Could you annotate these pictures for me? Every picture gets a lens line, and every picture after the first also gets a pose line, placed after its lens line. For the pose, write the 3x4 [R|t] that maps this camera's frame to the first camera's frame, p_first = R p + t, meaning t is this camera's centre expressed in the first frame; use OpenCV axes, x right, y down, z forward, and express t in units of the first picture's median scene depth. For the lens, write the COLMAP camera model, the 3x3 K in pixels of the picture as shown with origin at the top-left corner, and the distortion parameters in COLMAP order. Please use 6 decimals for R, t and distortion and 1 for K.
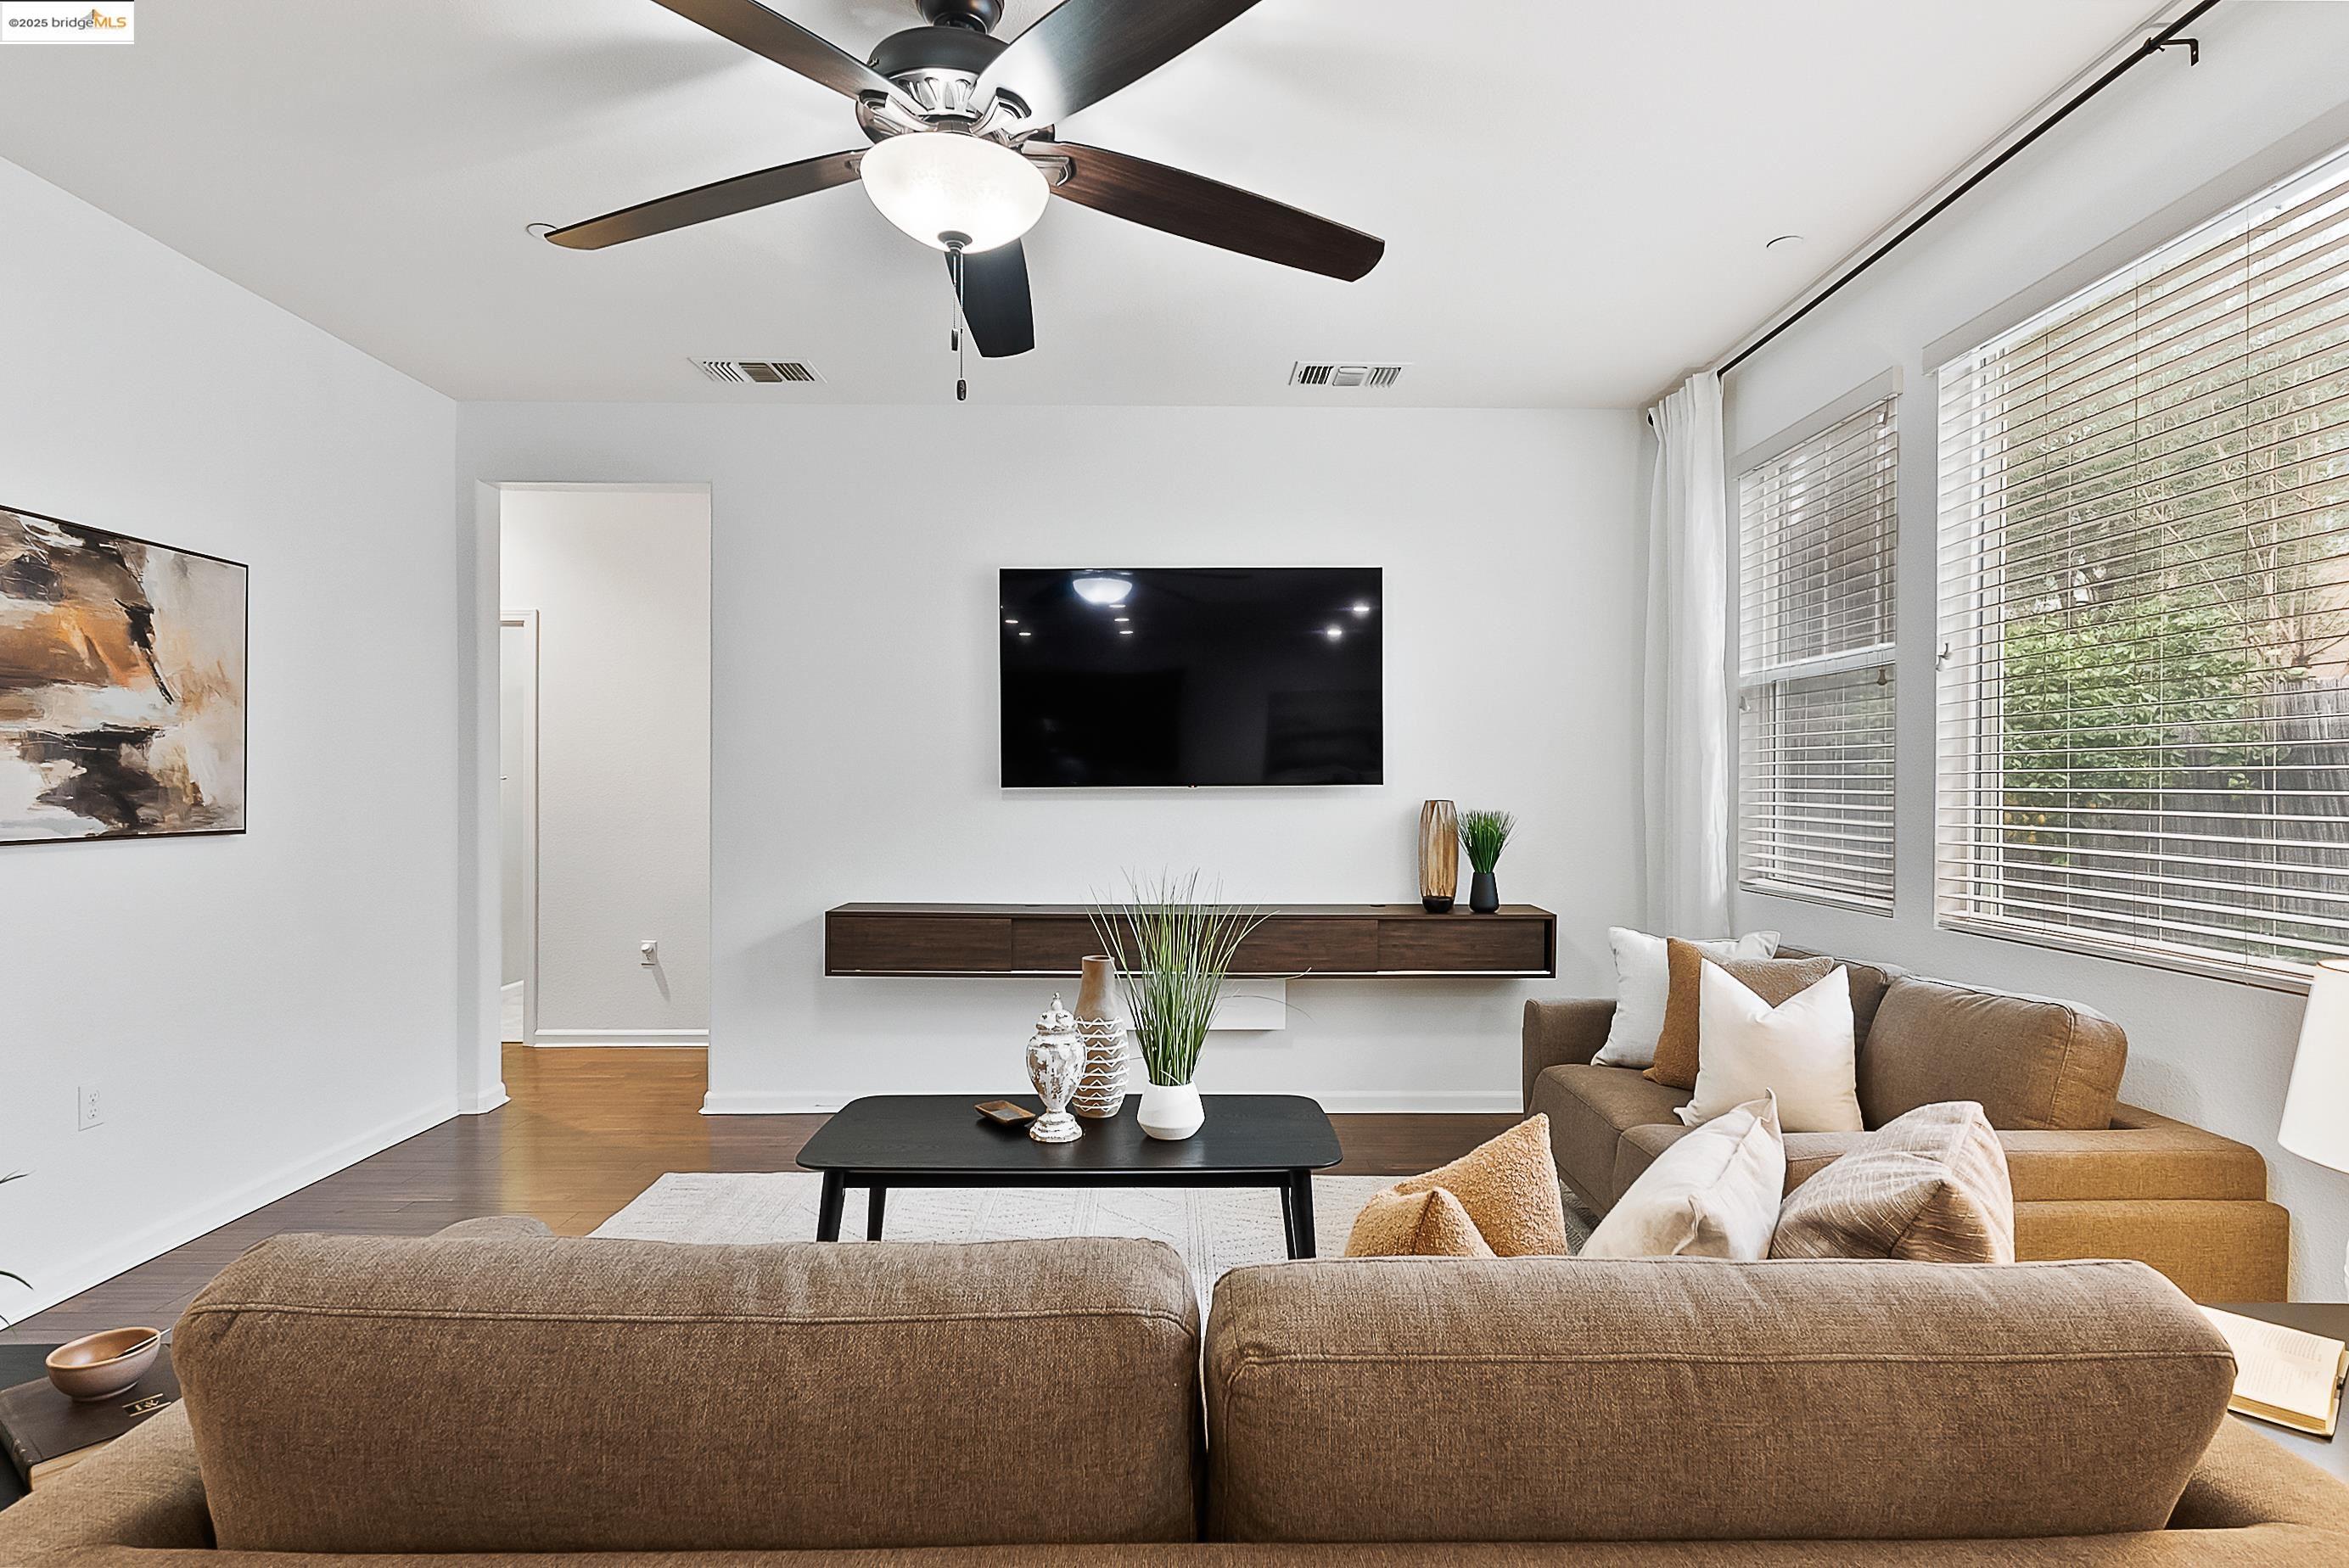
lens RADIAL K [[1219.2, 0, 1207.0], [0, 1219.2, 790.3], [0, 0, 1]] dist [-0.002613, -0.000611]
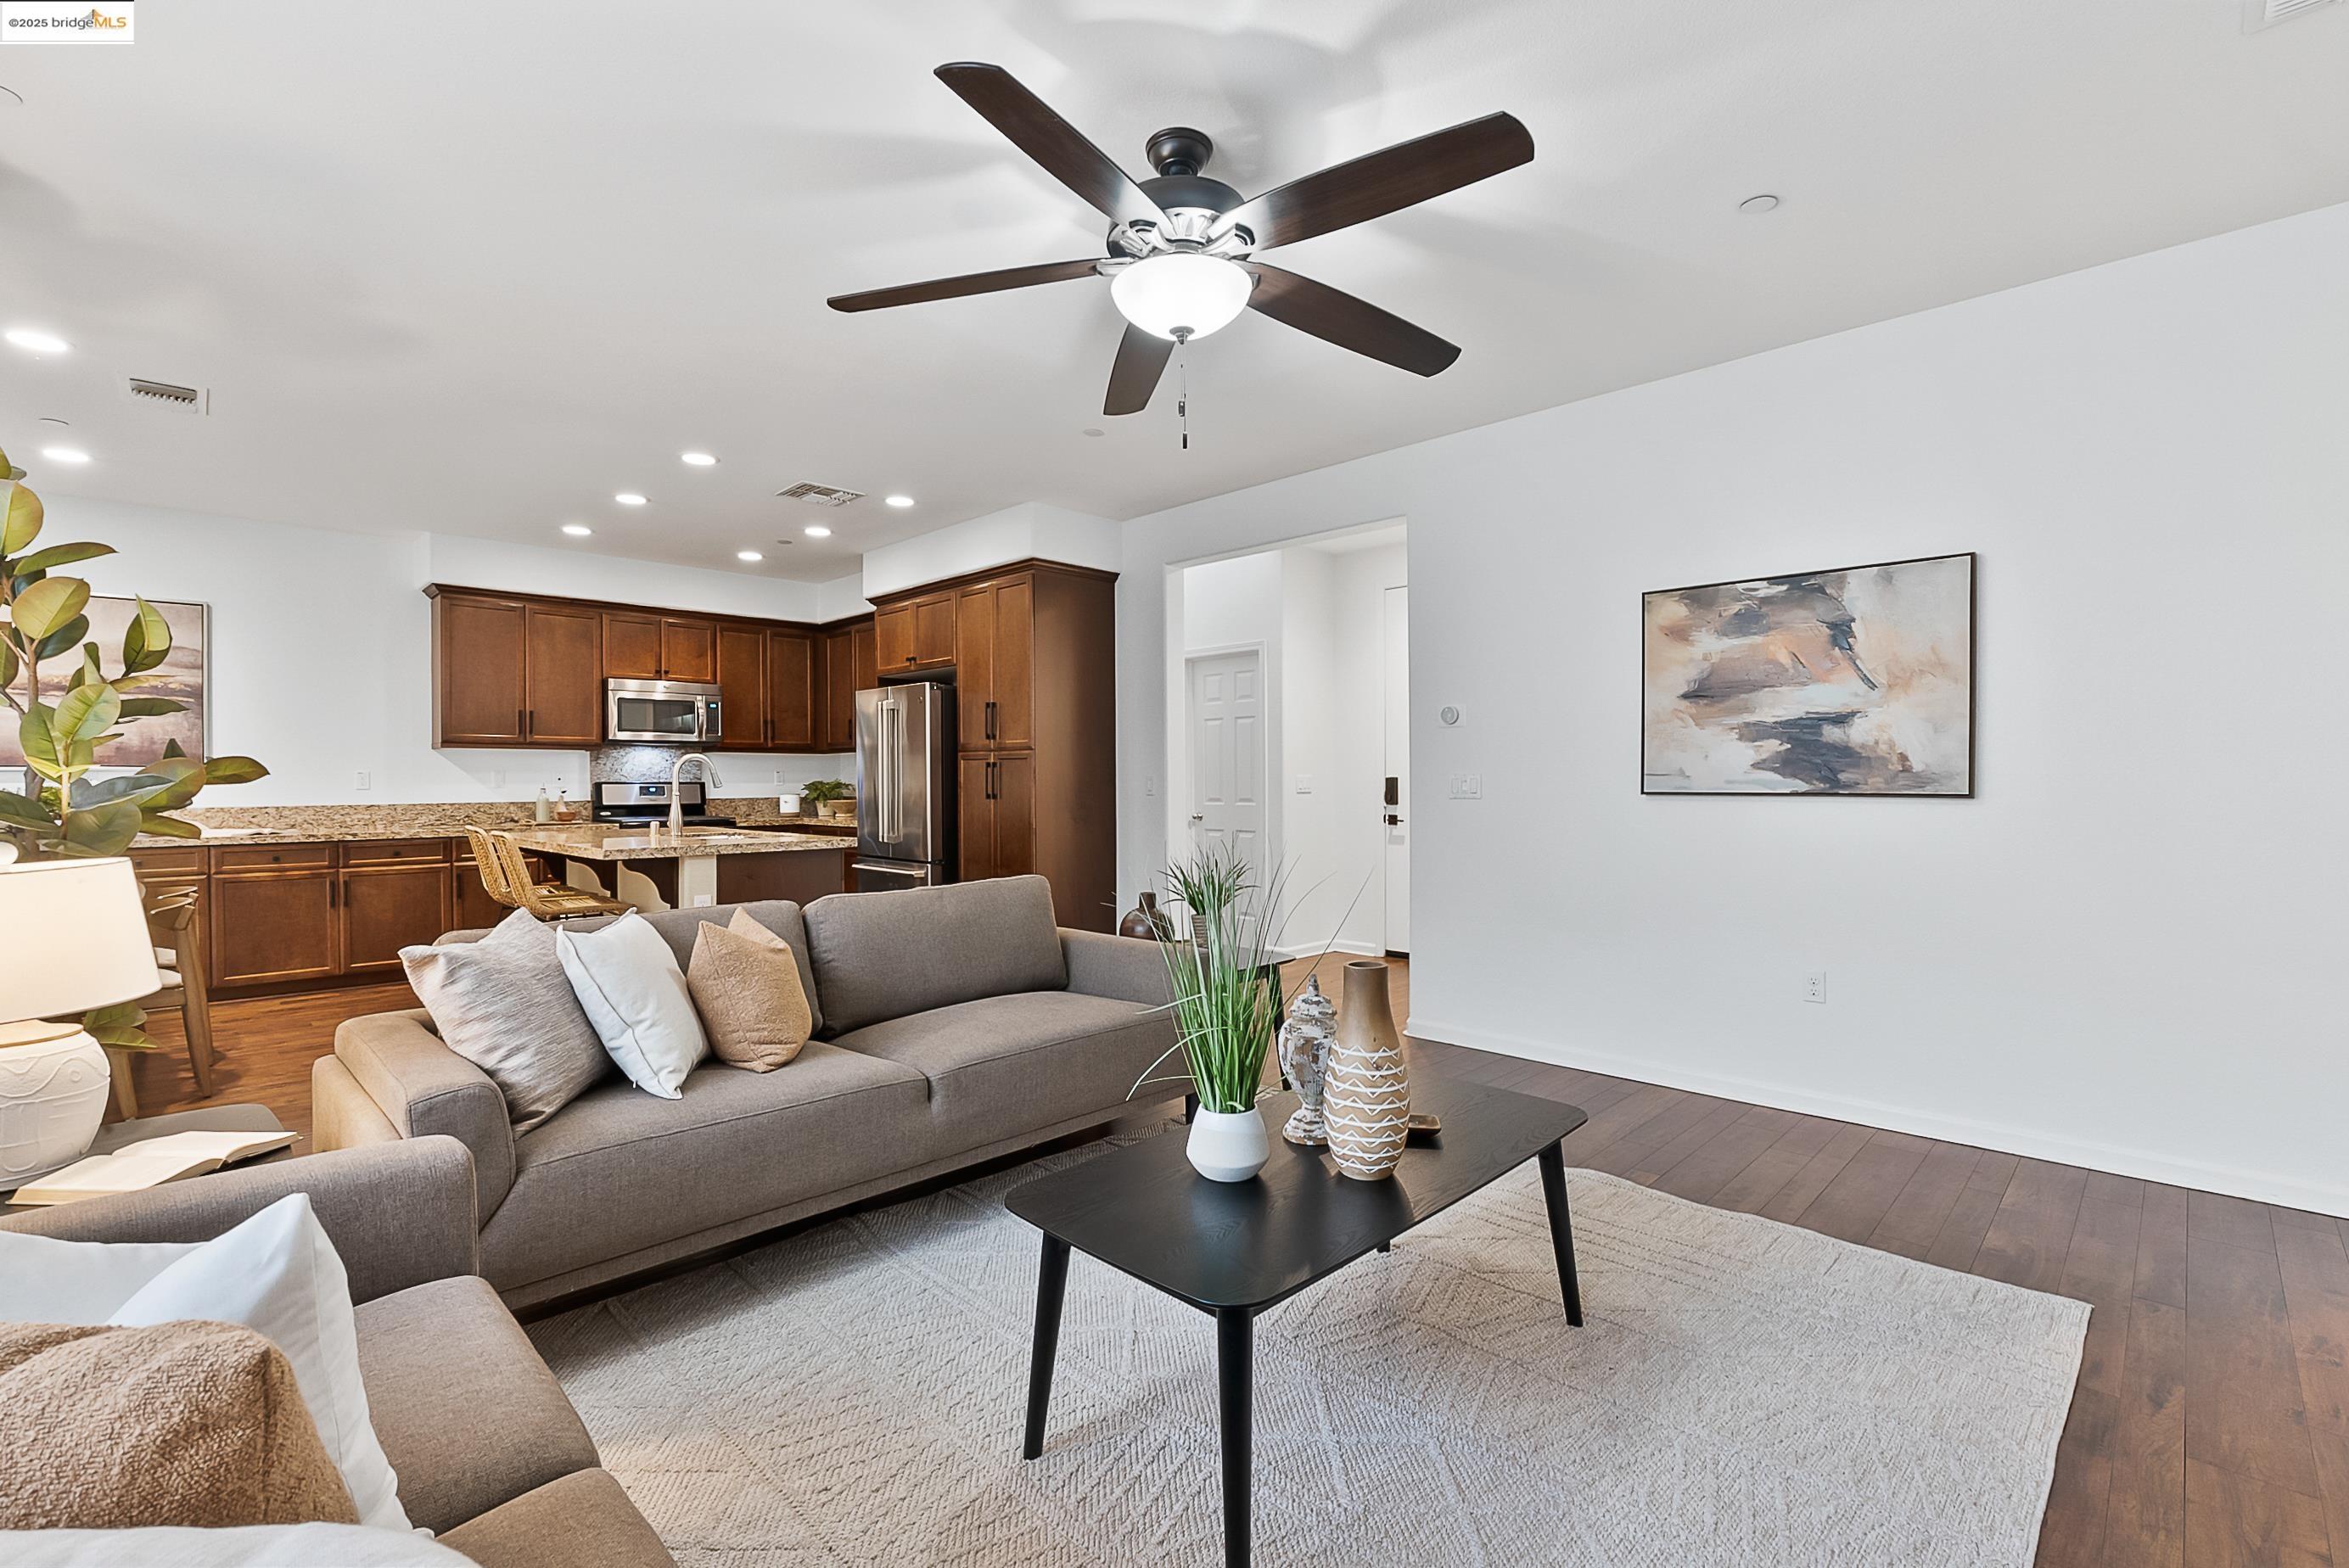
lens RADIAL K [[1042.1, 0, 1190.6], [0, 1042.1, 784.7], [0, 0, 1]] dist [-0.001025, 0.000510]
pose [[-0.716917, 0.003944, -0.697147, 0.403631], [-0.001522, 0.999973, 0.007223, 0.019697], [0.697157, 0.006239, -0.716892, 1.289839]]
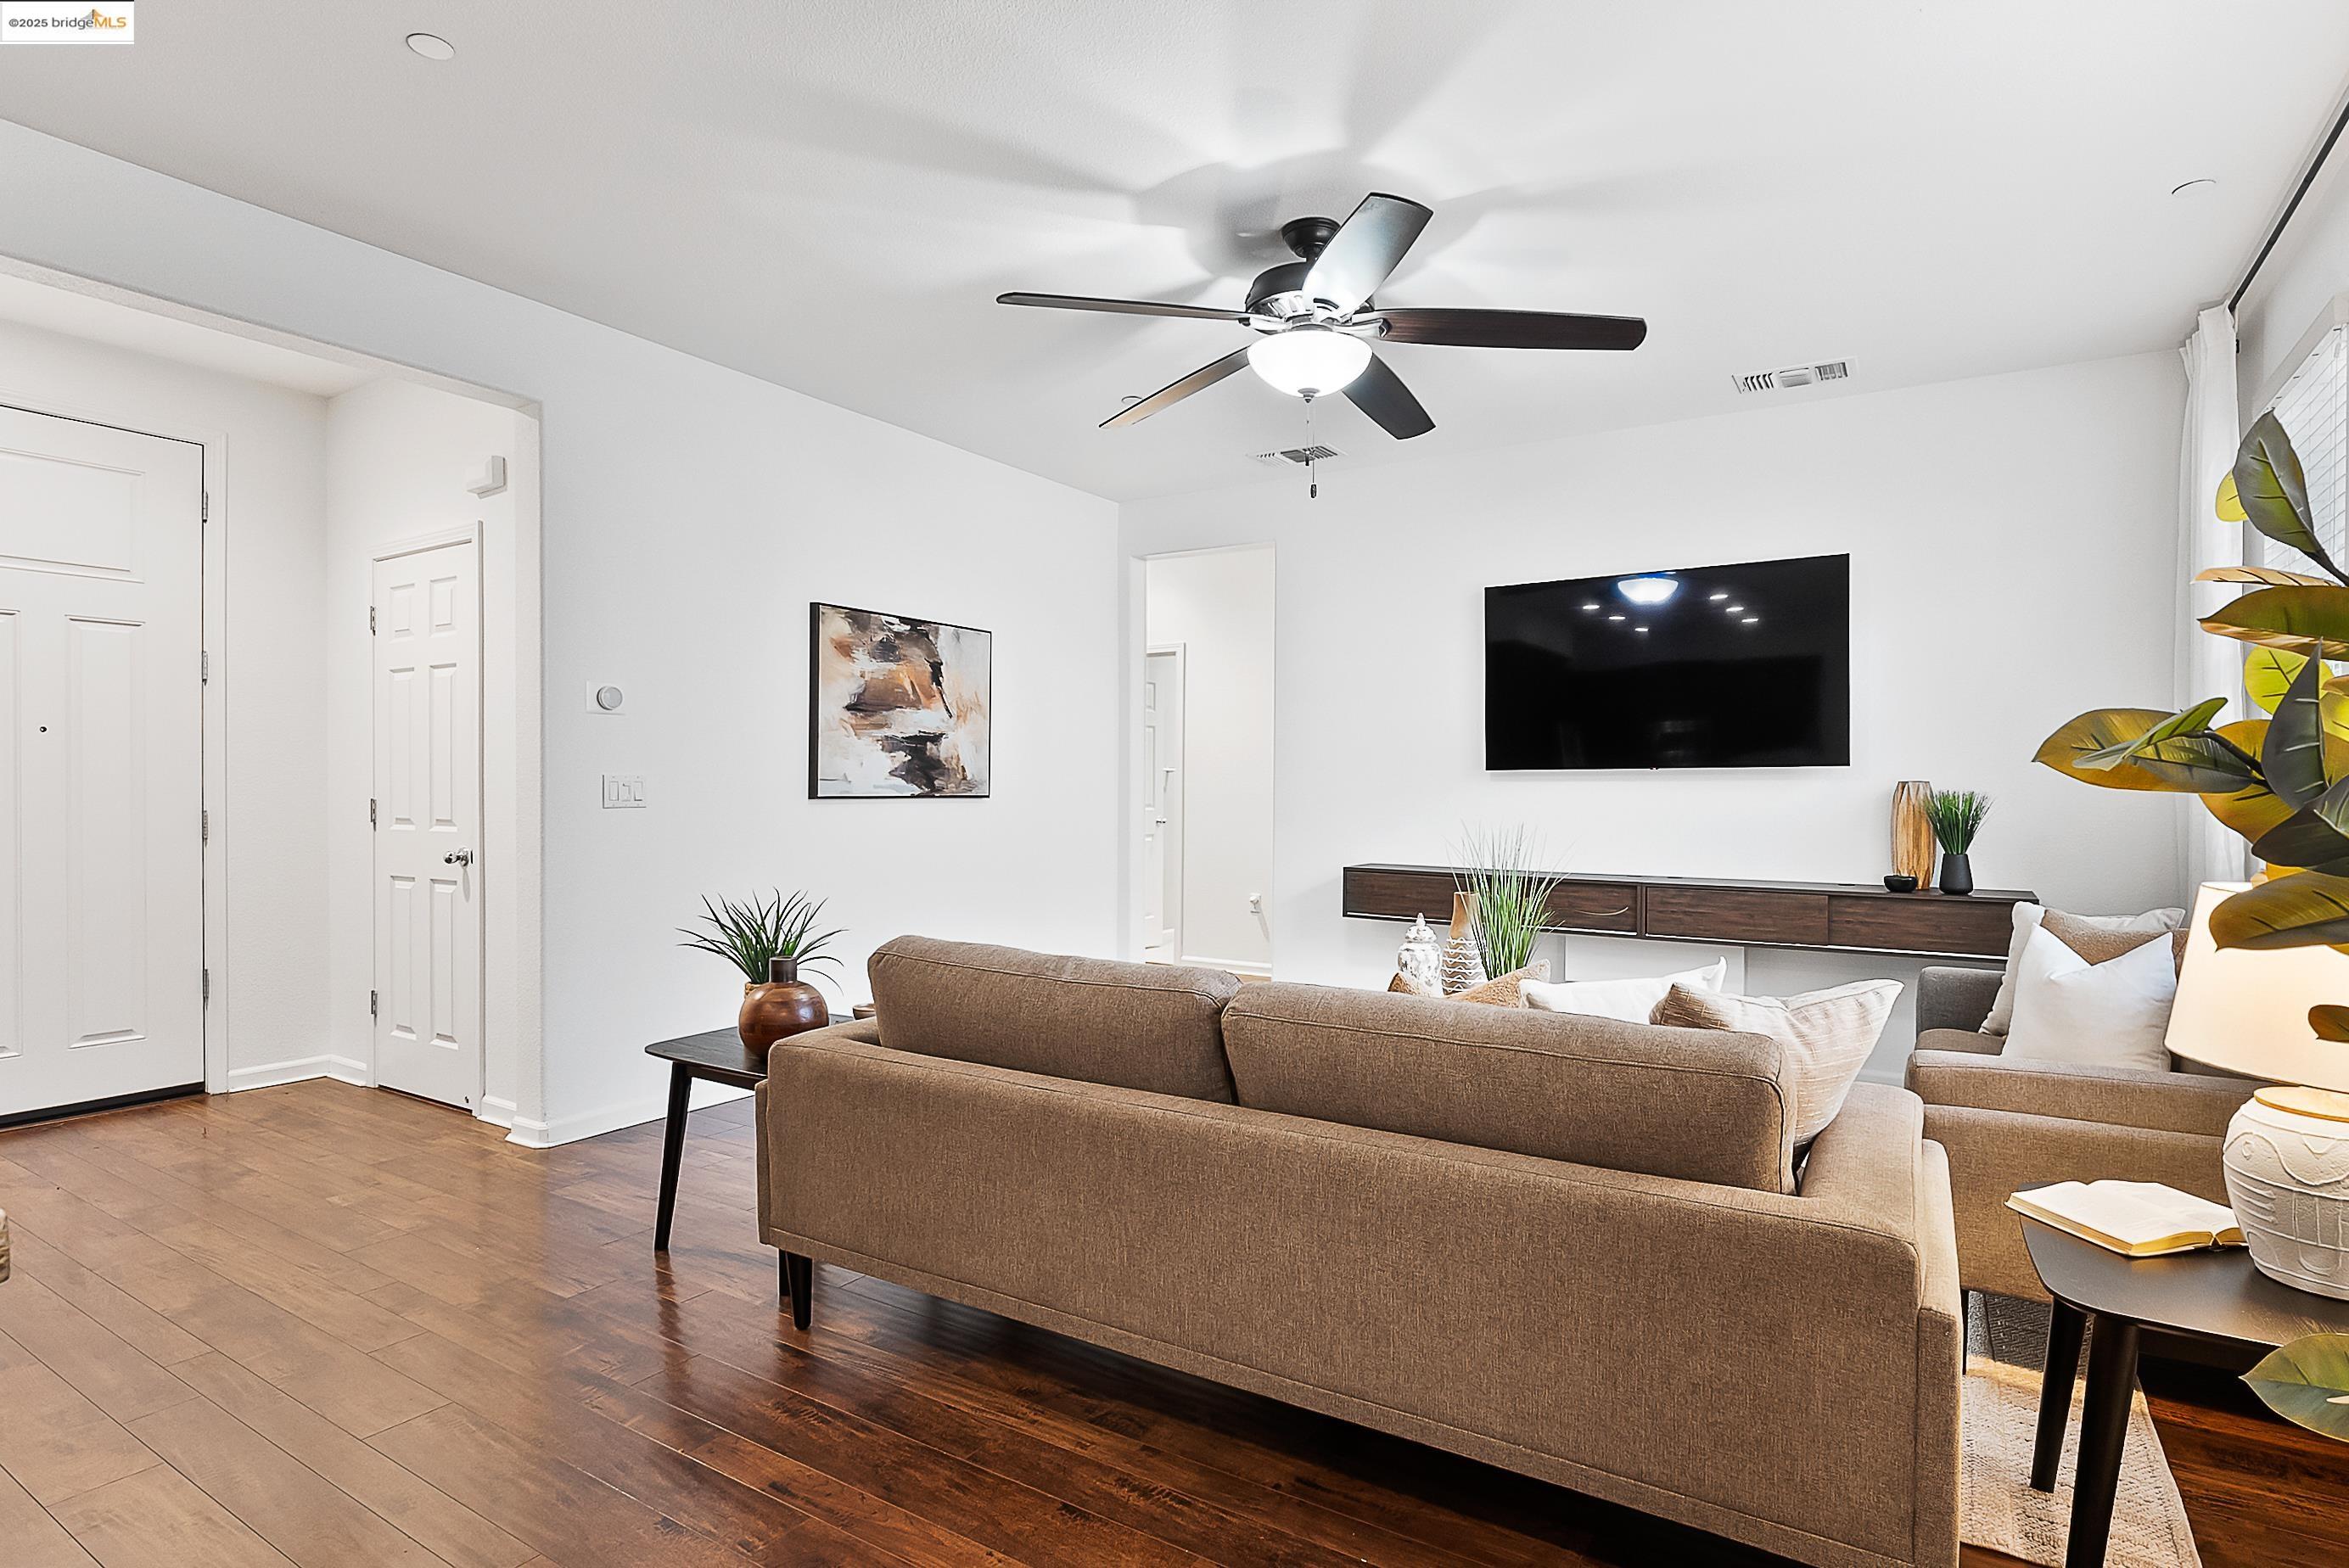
lens RADIAL K [[1219.2, 0, 1166.5], [0, 1219.2, 800.4], [0, 0, 1]] dist [-0.002613, -0.000611]
pose [[0.831695, 0.008543, -0.555167, 0.334222], [-0.005424, 0.999959, 0.007262, 0.028308], [0.555206, -0.003028, 0.831707, -0.237631]]
